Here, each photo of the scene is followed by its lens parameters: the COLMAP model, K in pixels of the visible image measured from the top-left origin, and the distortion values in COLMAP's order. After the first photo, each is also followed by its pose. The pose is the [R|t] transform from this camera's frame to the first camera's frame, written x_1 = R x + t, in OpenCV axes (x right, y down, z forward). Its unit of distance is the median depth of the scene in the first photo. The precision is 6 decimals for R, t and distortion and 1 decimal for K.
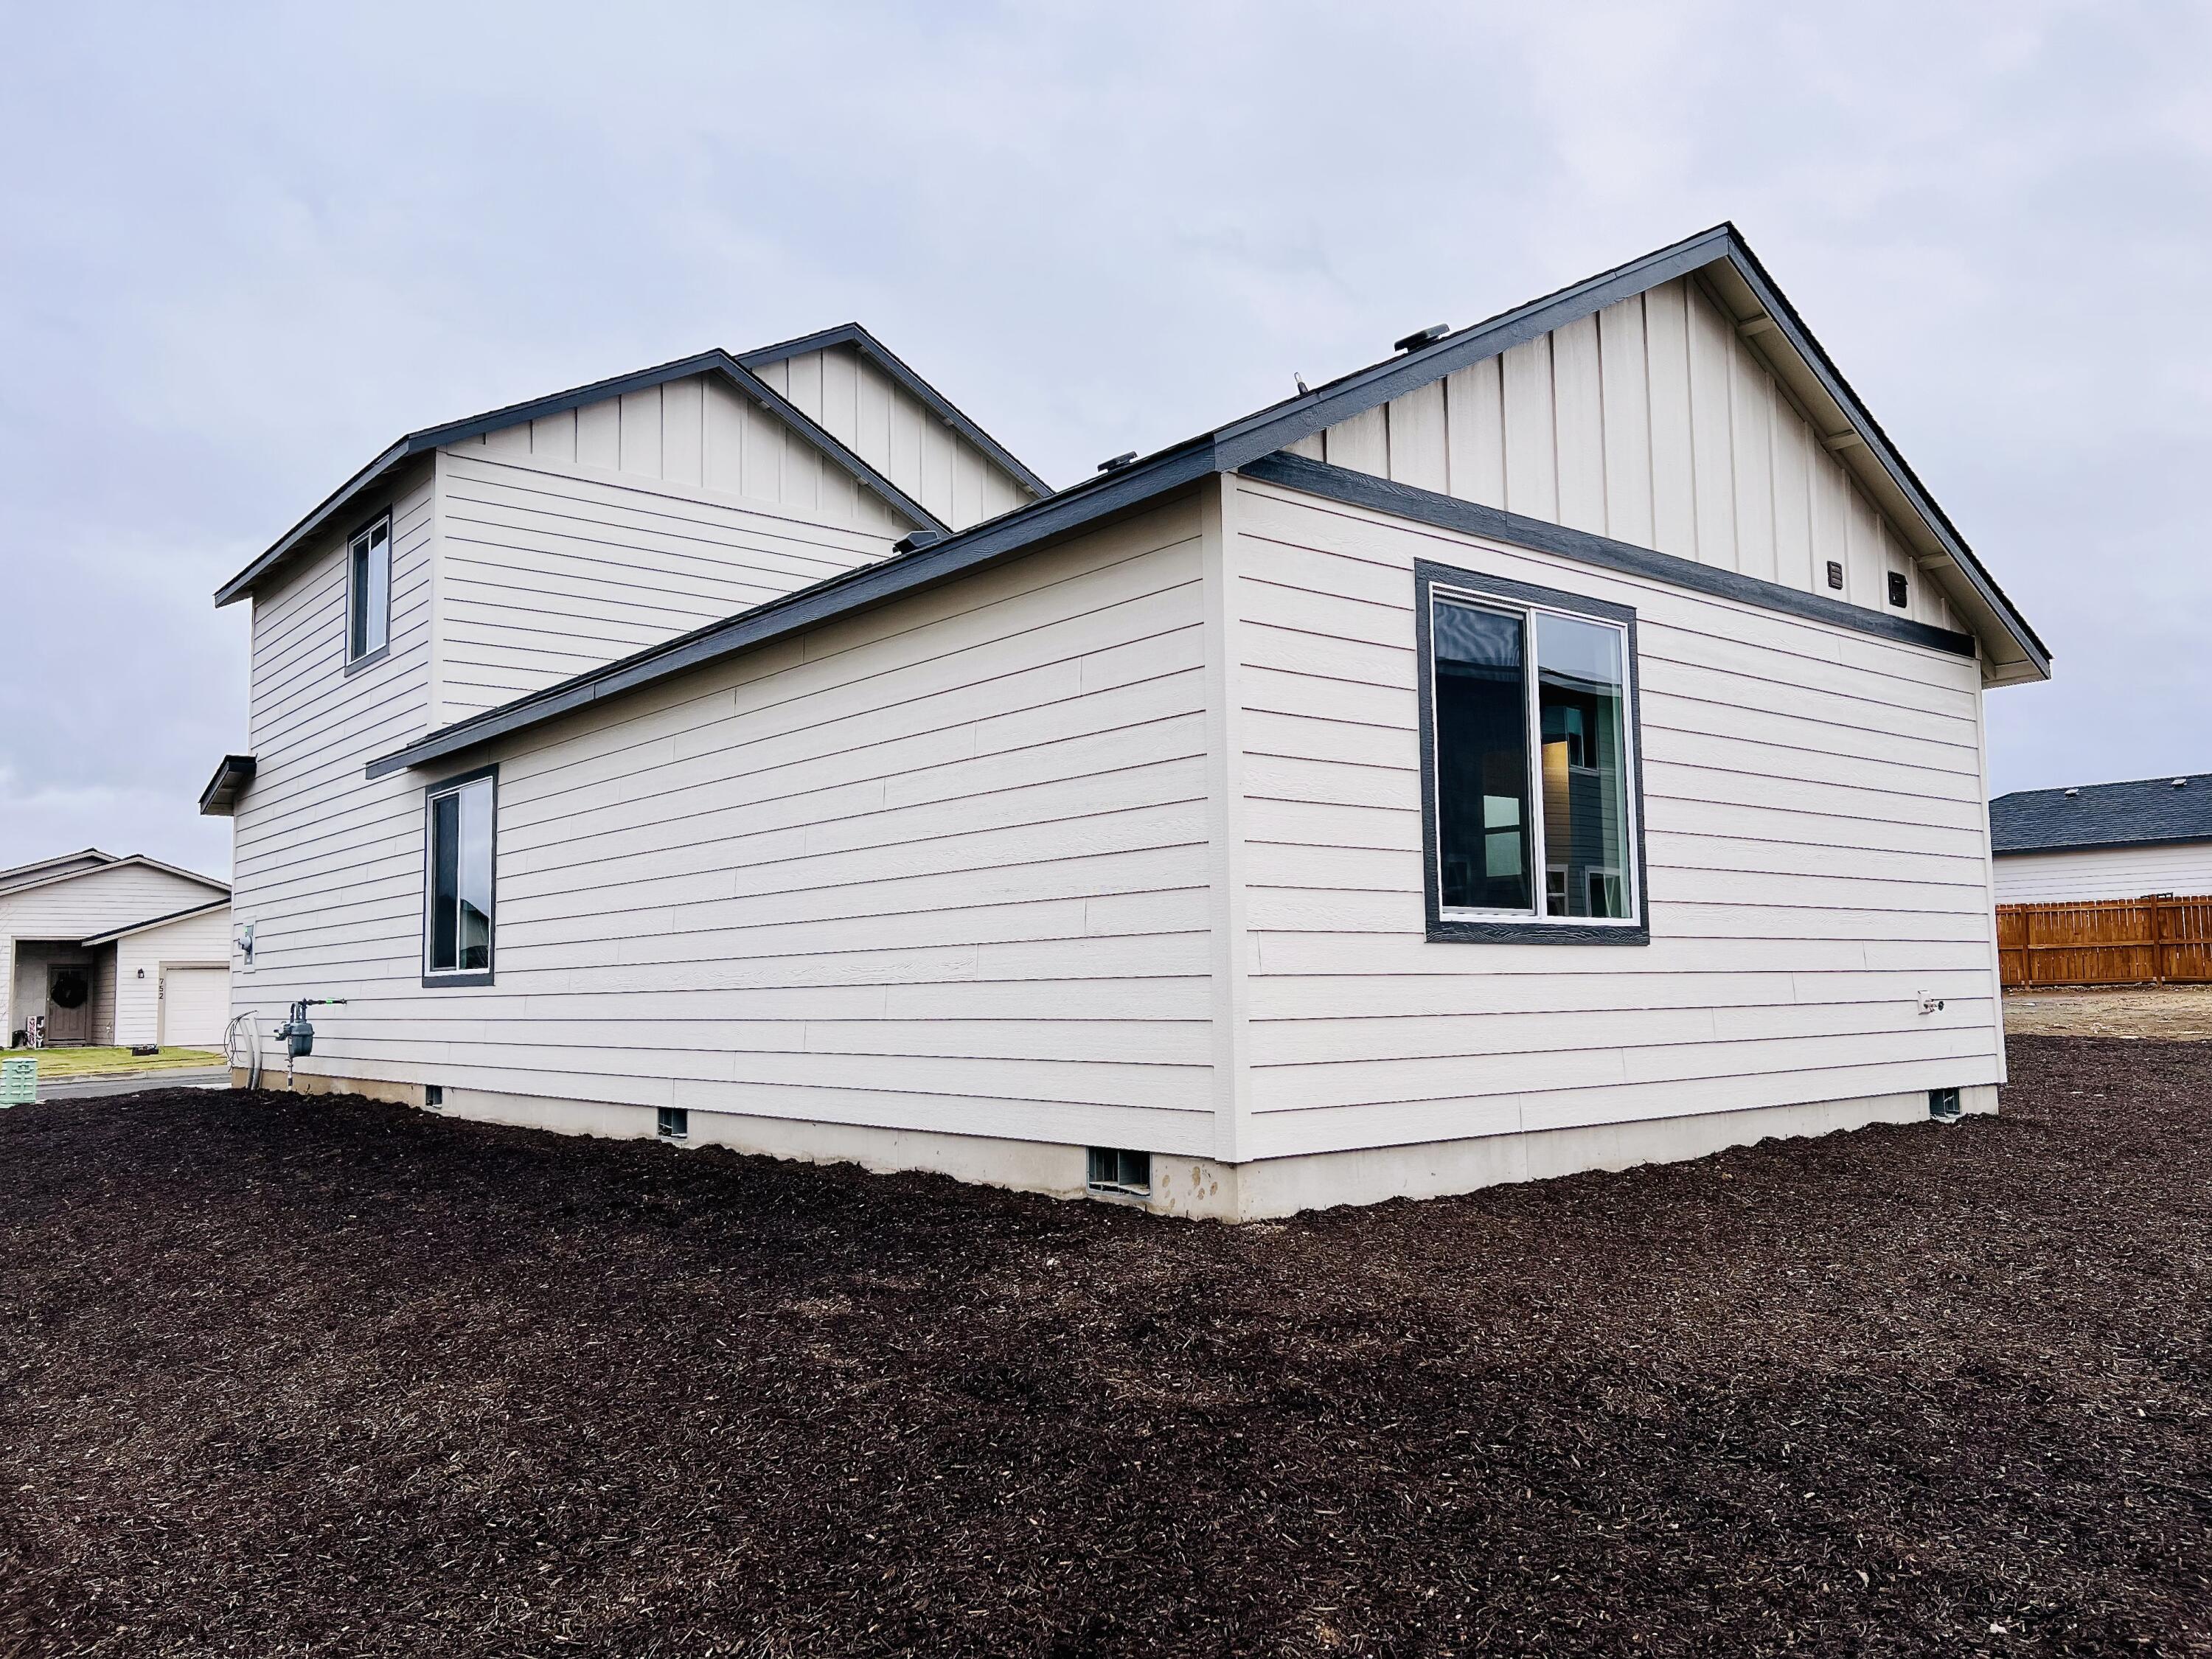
lens RADIAL K [[1668.8, 0, 1102.7], [0, 1668.8, 837.1], [0, 0, 1]] dist [0.028901, 0.000055]
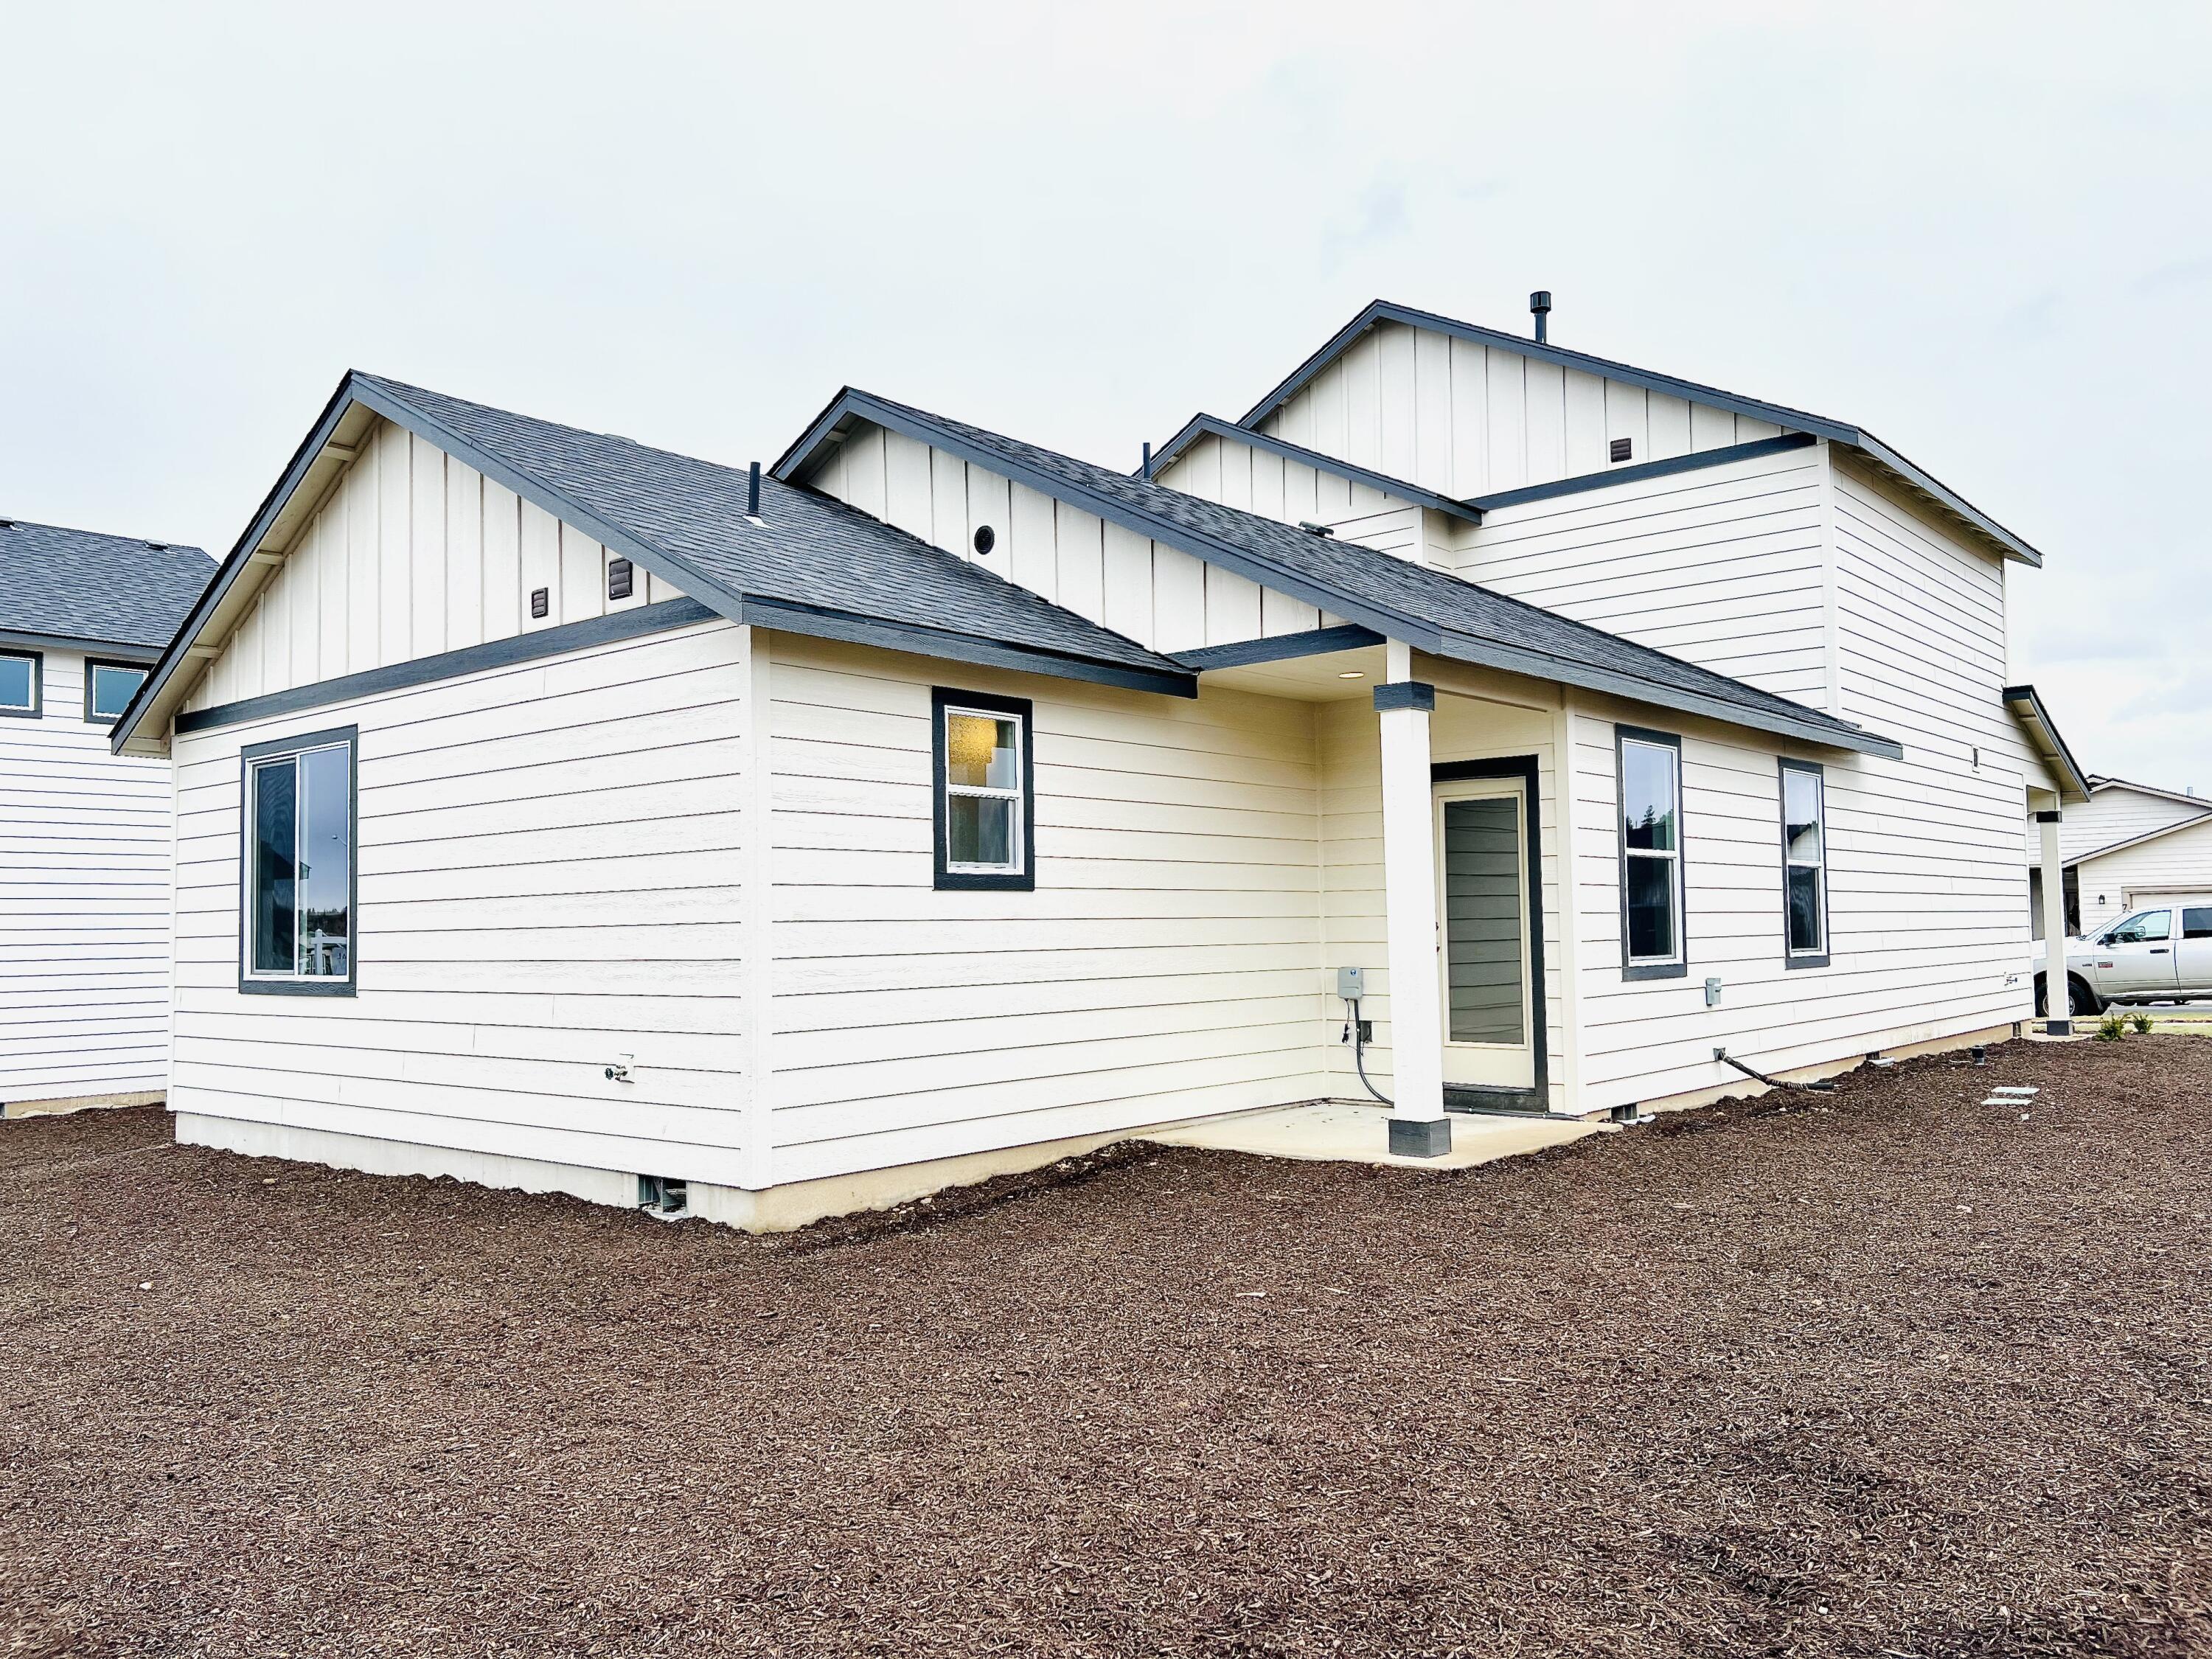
lens RADIAL K [[1668.8, 0, 1103.5], [0, 1668.8, 830.0], [0, 0, 1]] dist [0.028901, 0.000055]
pose [[0.174623, -0.044195, -0.983643, 1.505710], [0.103155, 0.994316, -0.026362, 0.028380], [0.979217, -0.096865, 0.178189, 1.209033]]
